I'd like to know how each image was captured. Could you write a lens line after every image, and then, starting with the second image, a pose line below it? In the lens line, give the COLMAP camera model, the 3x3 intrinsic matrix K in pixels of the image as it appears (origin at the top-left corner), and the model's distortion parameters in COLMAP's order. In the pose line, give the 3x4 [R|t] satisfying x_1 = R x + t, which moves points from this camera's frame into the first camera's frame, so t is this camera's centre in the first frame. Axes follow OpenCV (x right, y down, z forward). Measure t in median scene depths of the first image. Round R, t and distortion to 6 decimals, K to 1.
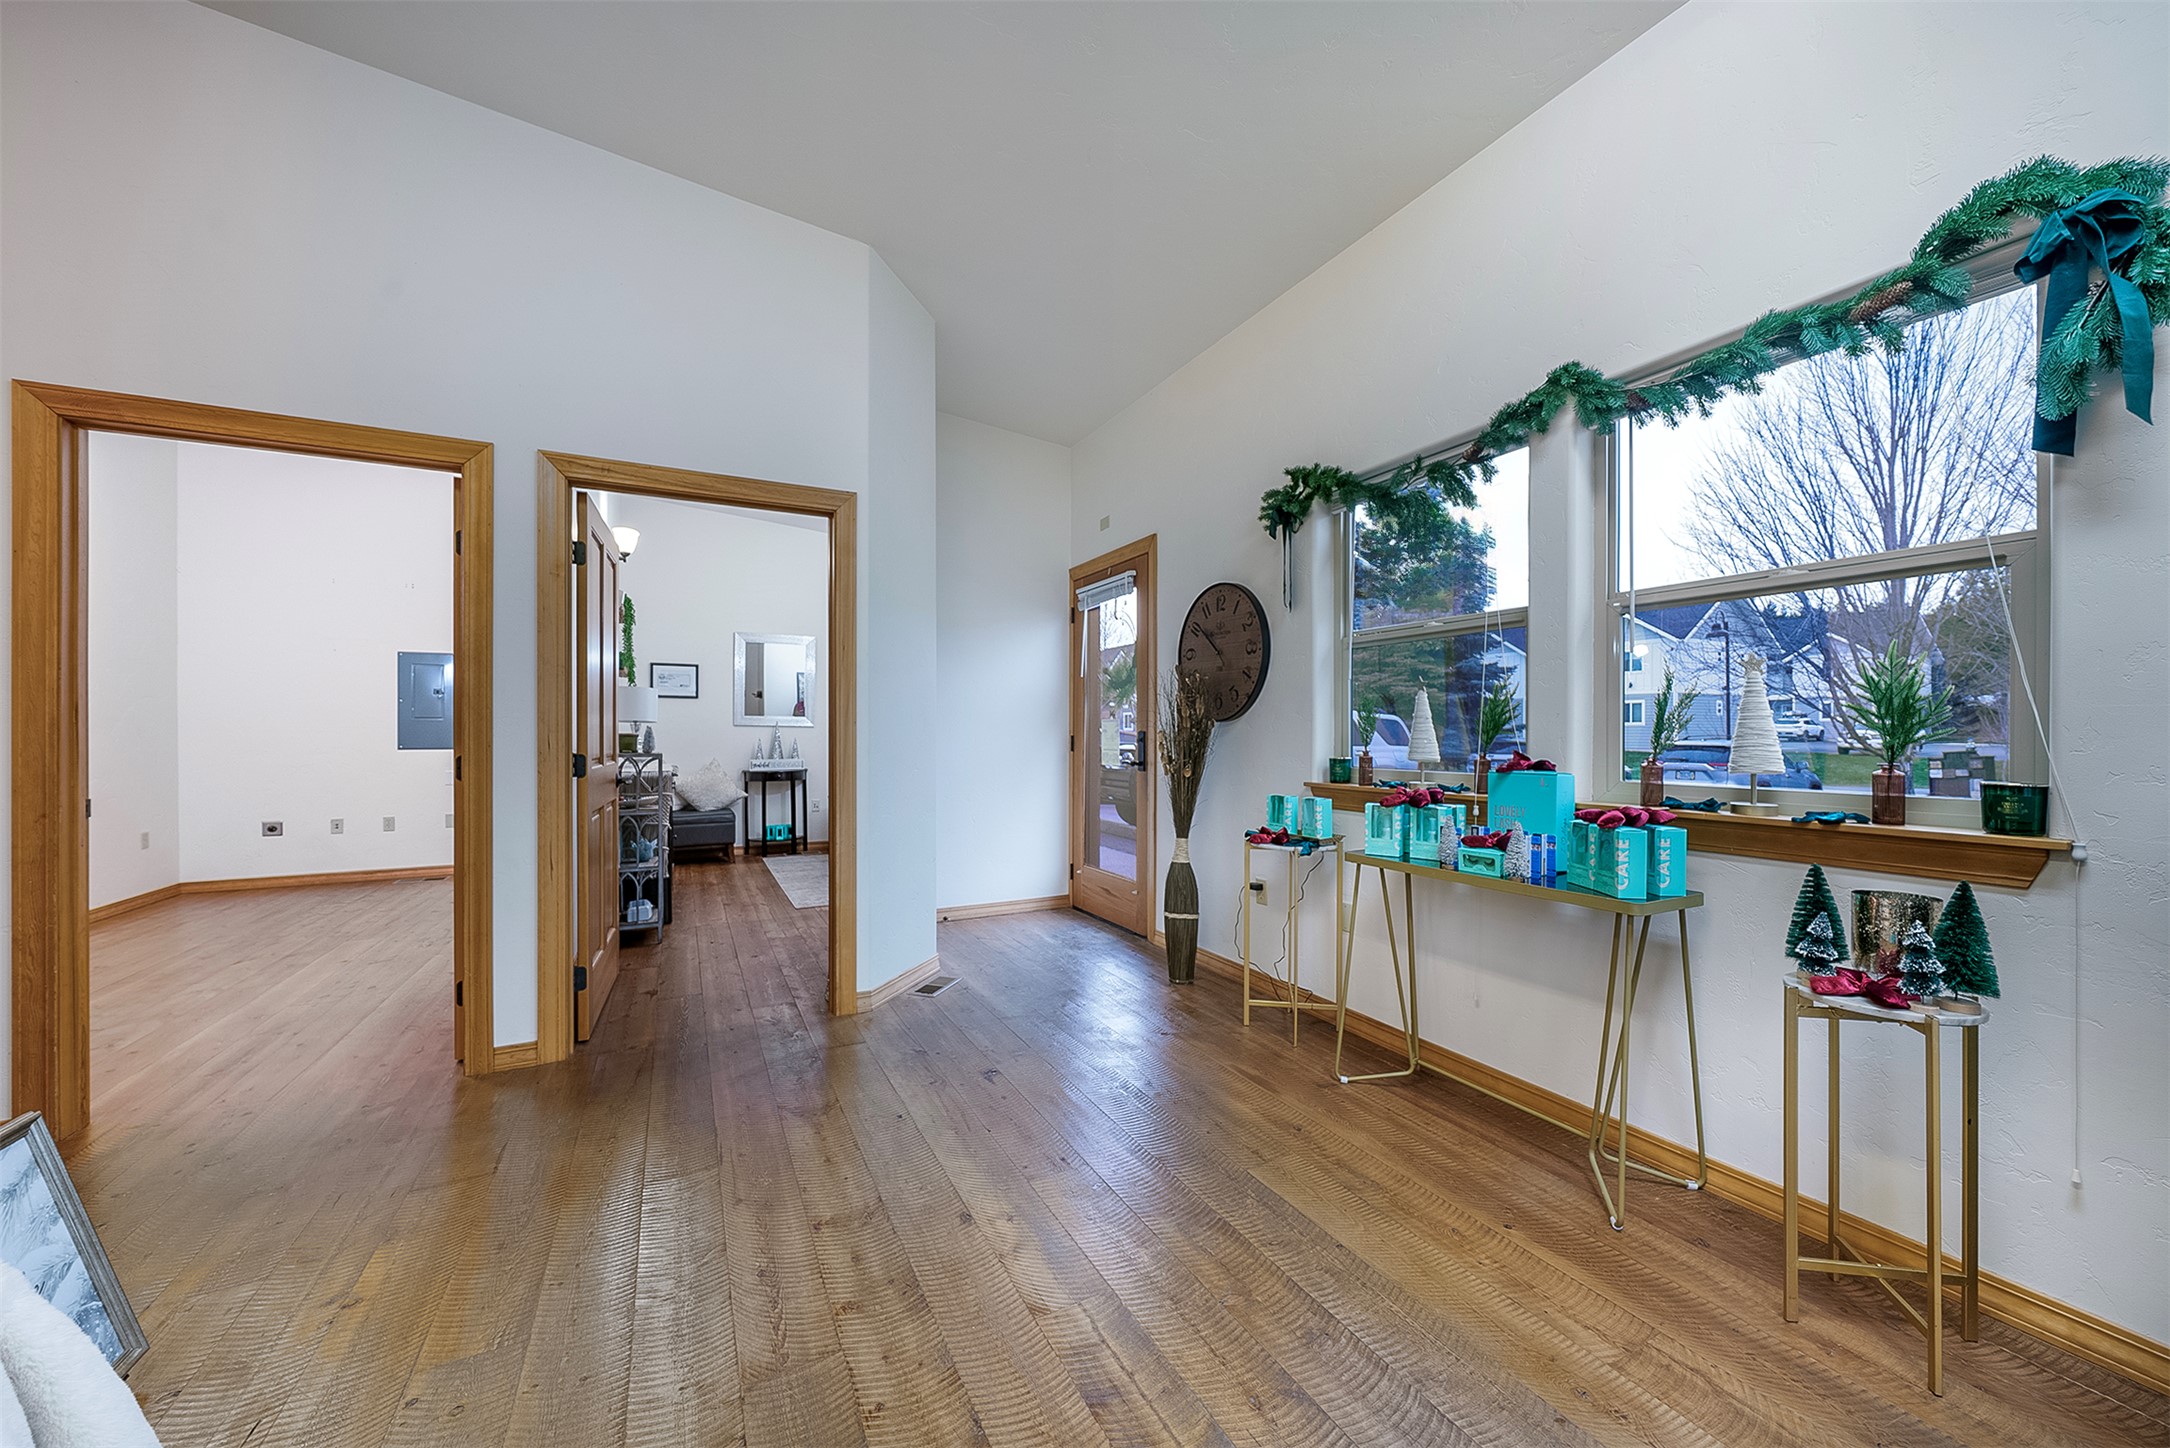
lens RADIAL K [[776.9, 0, 1060.8], [0, 776.9, 735.9], [0, 0, 1]] dist [-0.001706, 0.000000]
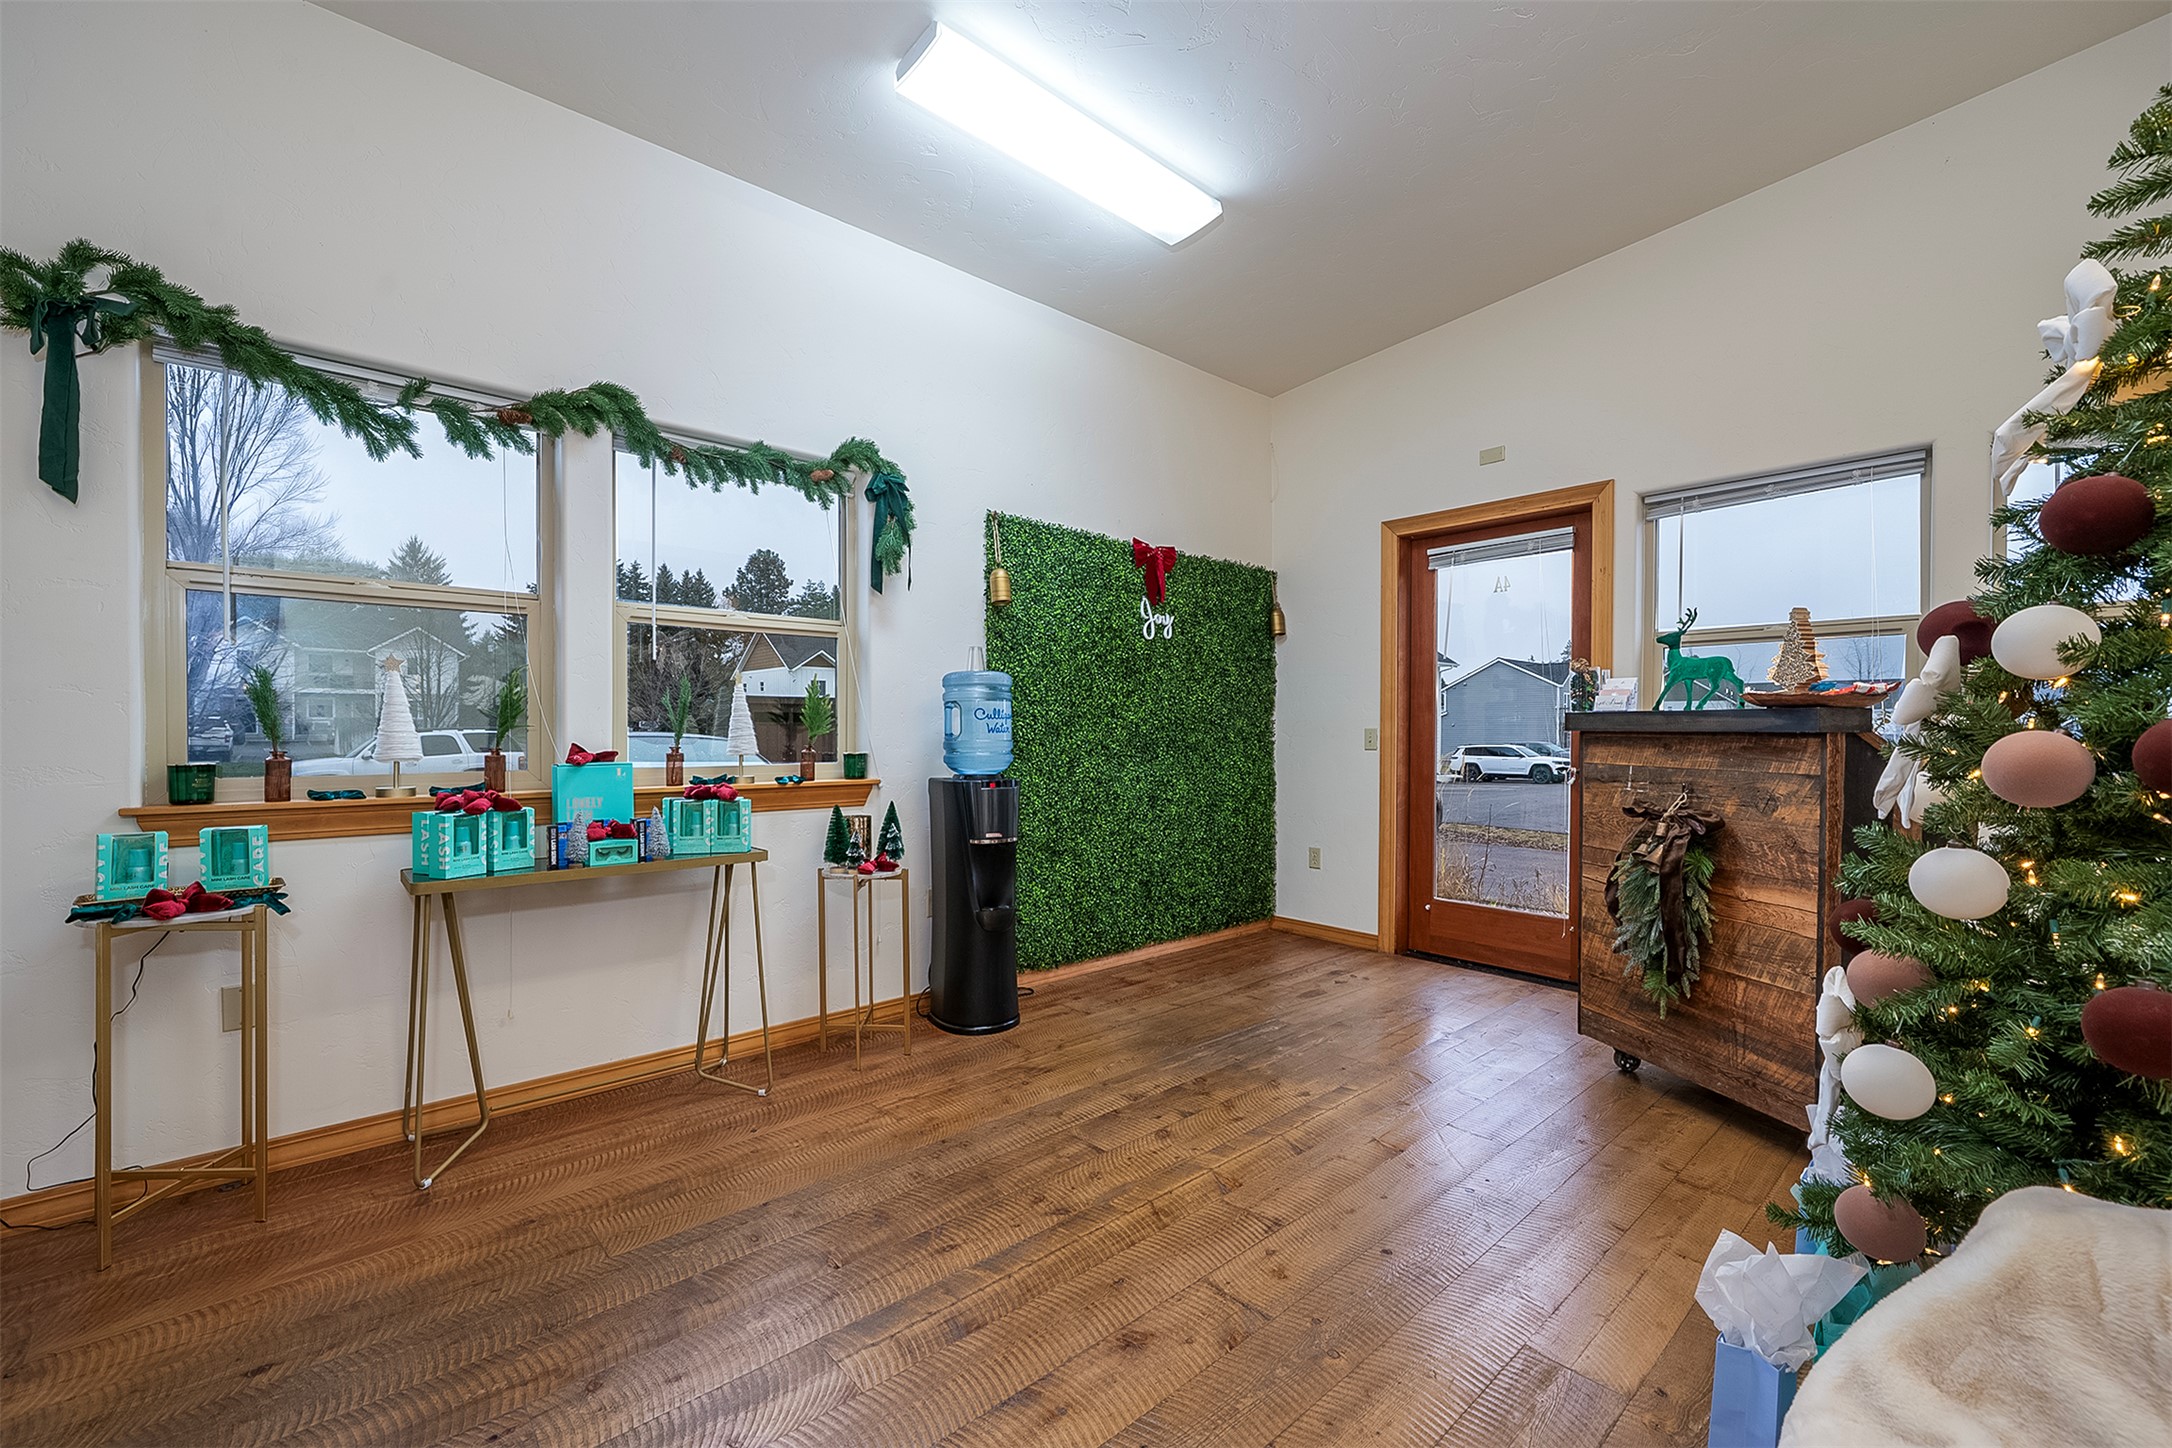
lens RADIAL K [[917.3, 0, 1077.2], [0, 917.3, 724.3], [0, 0, 1]] dist [-0.000205, -0.000015]
pose [[-0.266631, -0.012601, 0.963716, -0.921916], [-0.013919, 0.999861, 0.009222, -0.031788], [-0.963698, -0.010955, -0.266769, 0.869343]]
